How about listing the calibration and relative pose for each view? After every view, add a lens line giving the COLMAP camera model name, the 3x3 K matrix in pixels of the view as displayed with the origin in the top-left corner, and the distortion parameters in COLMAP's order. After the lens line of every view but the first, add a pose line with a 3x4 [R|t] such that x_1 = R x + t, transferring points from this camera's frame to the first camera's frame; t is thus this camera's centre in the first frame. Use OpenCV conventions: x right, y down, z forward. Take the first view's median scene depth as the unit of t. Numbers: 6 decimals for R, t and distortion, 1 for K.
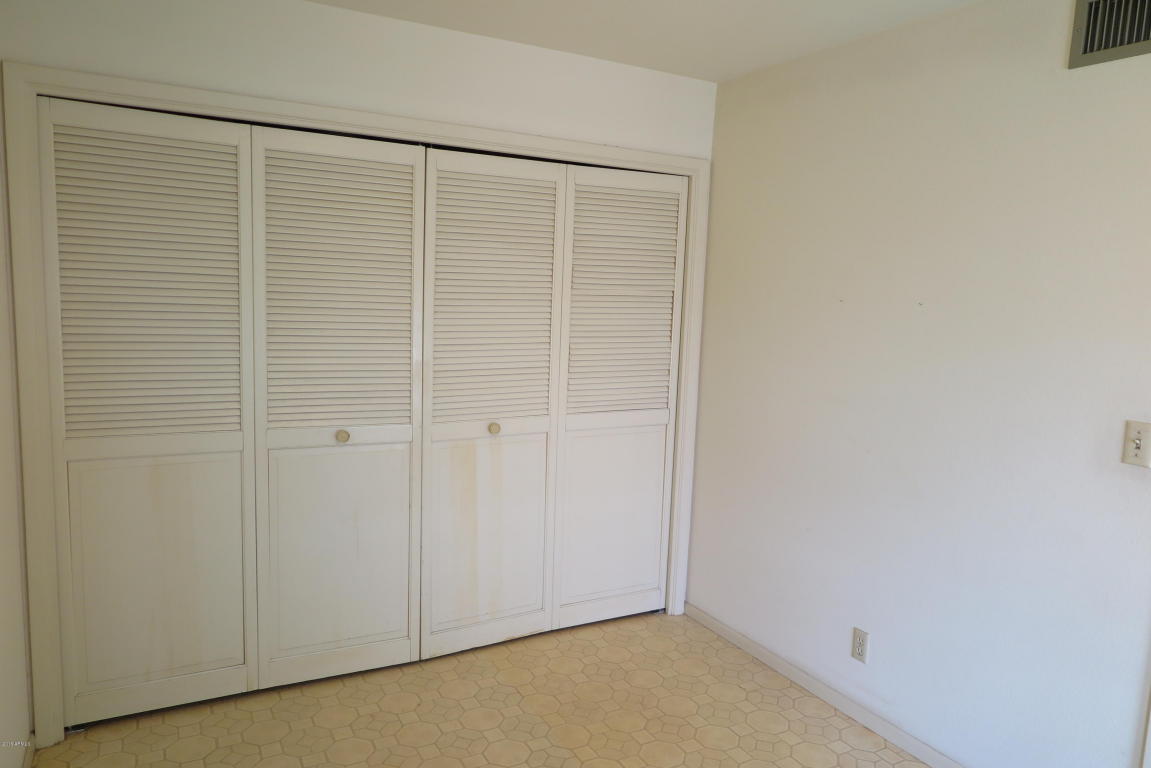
lens RADIAL K [[792.1, 0, 575.5], [0, 792.1, 384.0], [0, 0, 1]] dist [-0.003507, 0.002324]
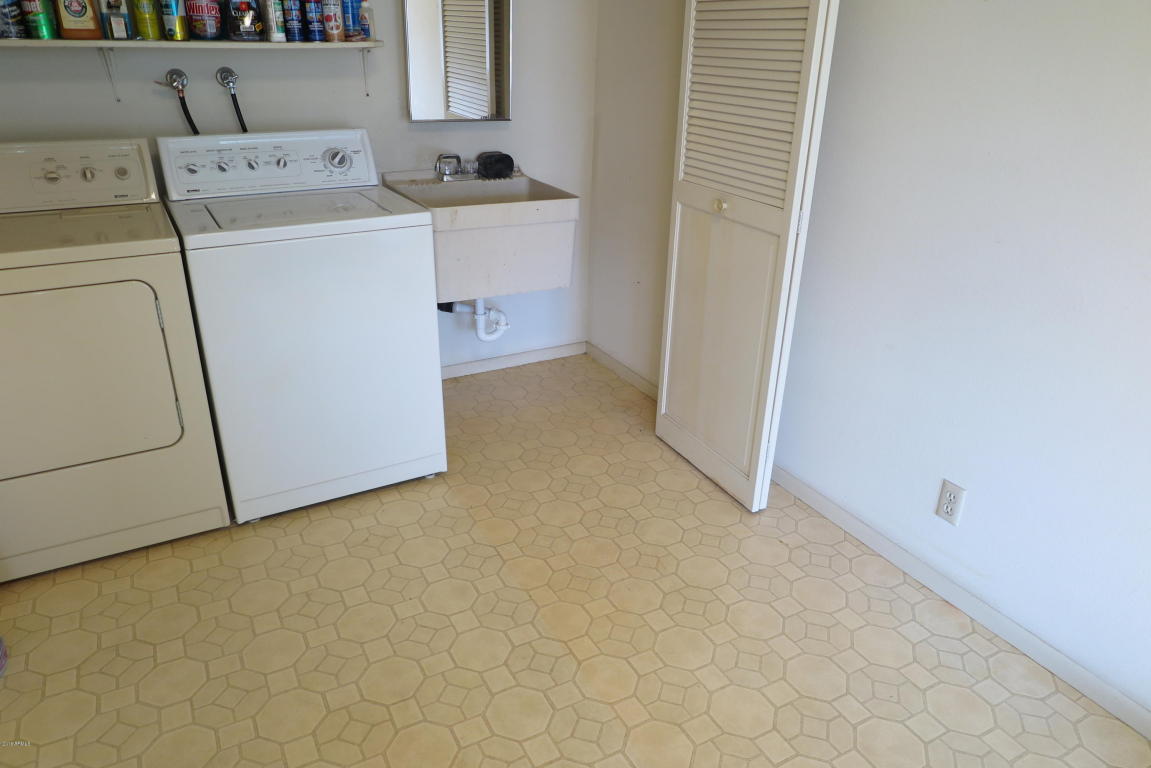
lens RADIAL K [[792.1, 0, 575.5], [0, 792.1, 384.0], [0, 0, 1]] dist [-0.003507, 0.002324]
pose [[0.999936, -0.009536, -0.006146, 0.011055], [0.010926, 0.955334, 0.295328, -0.002238], [0.003055, -0.295376, 0.955376, 0.325750]]
